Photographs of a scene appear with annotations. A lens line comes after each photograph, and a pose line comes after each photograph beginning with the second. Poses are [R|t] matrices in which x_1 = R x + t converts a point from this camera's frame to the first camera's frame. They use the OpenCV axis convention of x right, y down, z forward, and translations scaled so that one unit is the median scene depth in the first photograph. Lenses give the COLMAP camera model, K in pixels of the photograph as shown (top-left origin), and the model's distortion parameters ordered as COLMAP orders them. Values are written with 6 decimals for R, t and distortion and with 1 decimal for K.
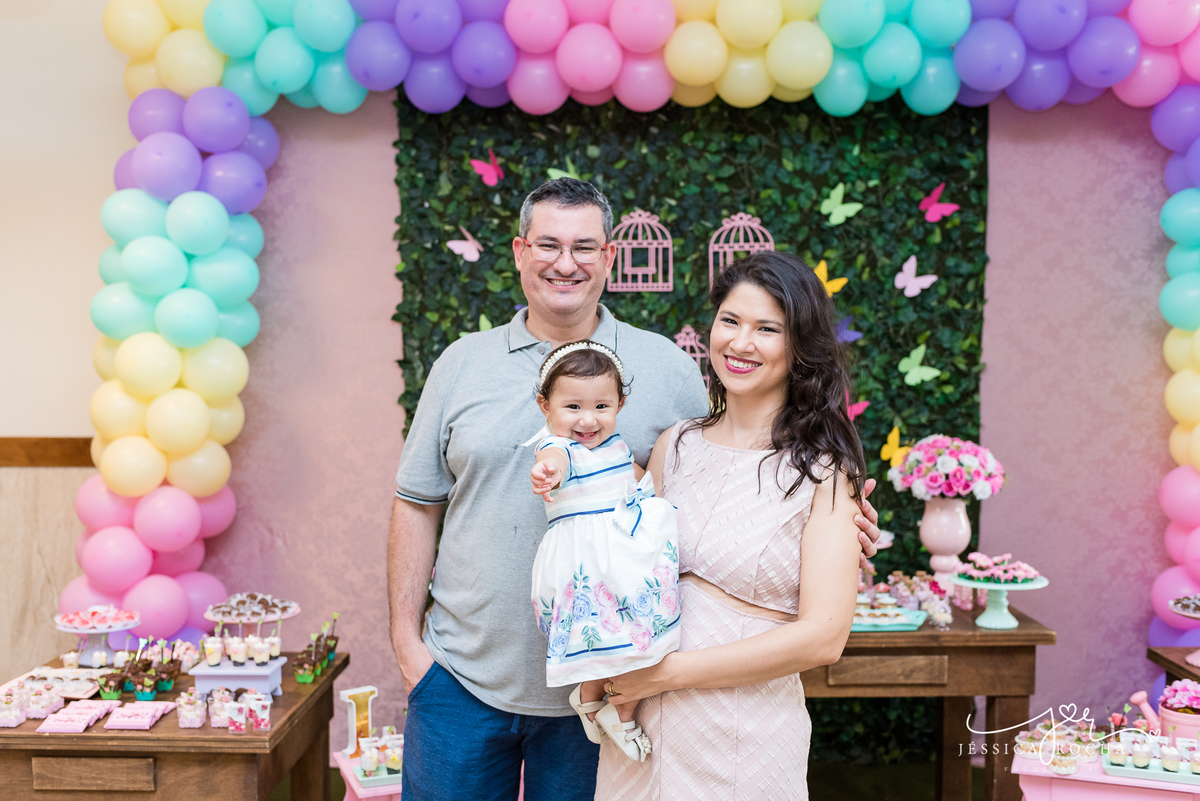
lens RADIAL K [[1171.0, 0, 590.8], [0, 1171.0, 416.9], [0, 0, 1]] dist [-0.082714, 0.068158]
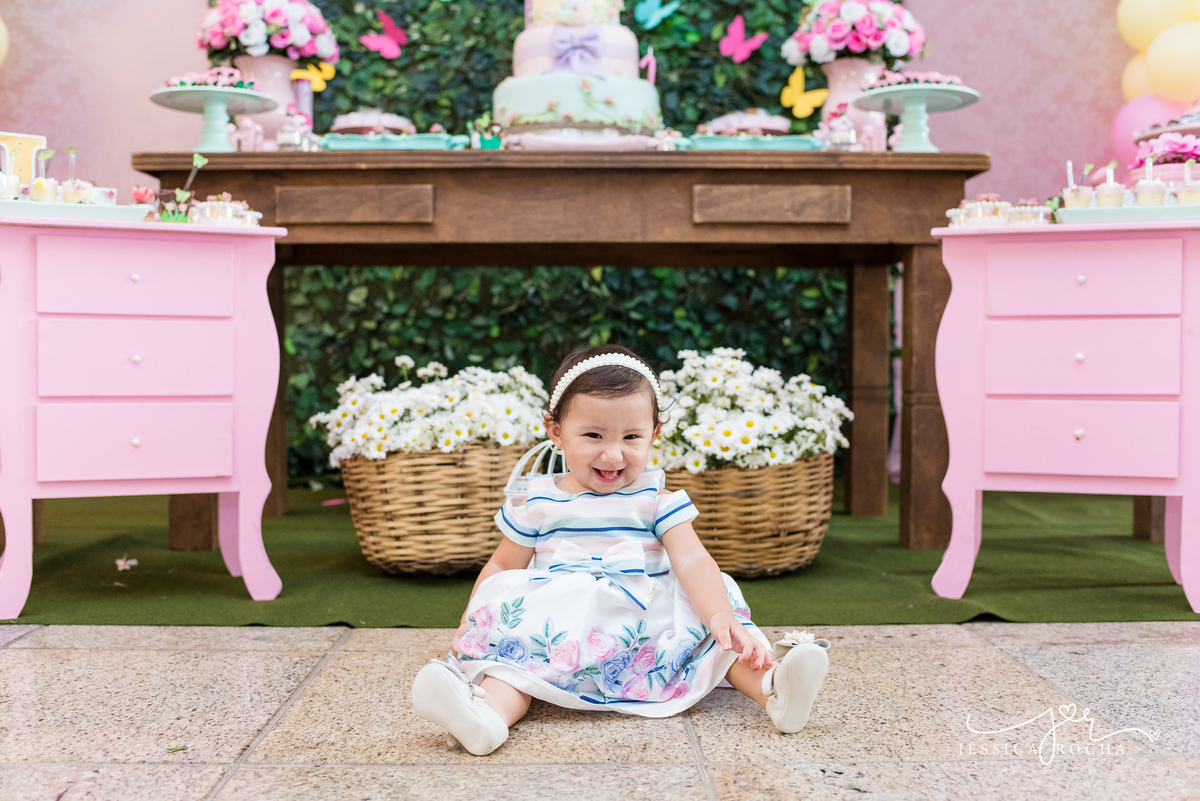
lens RADIAL K [[1161.2, 0, 594.9], [0, 1161.2, 403.4], [0, 0, 1]] dist [-0.093432, 0.090773]
pose [[0.998740, 0.005007, 0.049924, 0.074866], [-0.005094, 0.999986, 0.001629, 0.250713], [-0.049915, -0.001881, 0.998752, 0.183782]]
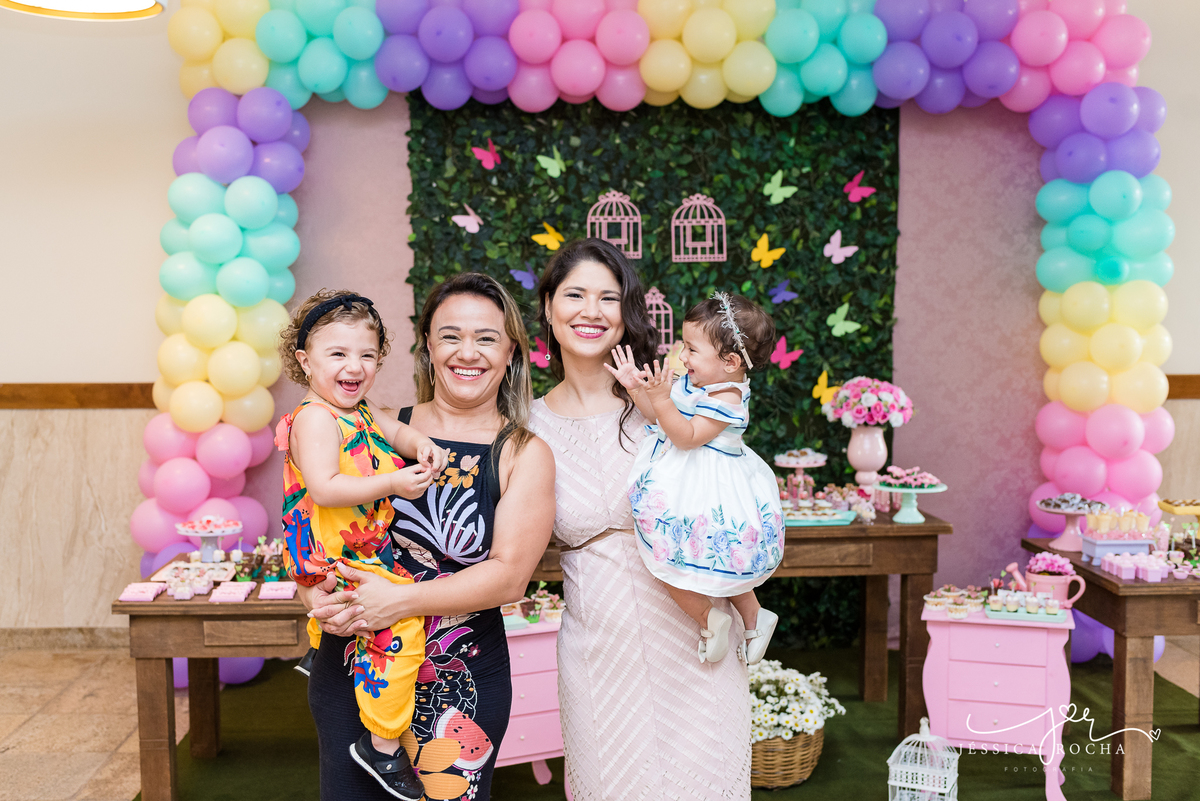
lens RADIAL K [[1234.5, 0, 555.1], [0, 1234.5, 378.3], [0, 0, 1]] dist [-0.097078, 0.105050]
pose [[0.997892, -0.004546, 0.064741, -0.102175], [0.003710, 0.999908, 0.013025, -0.001262], [-0.064795, -0.012757, 0.997817, -0.262893]]
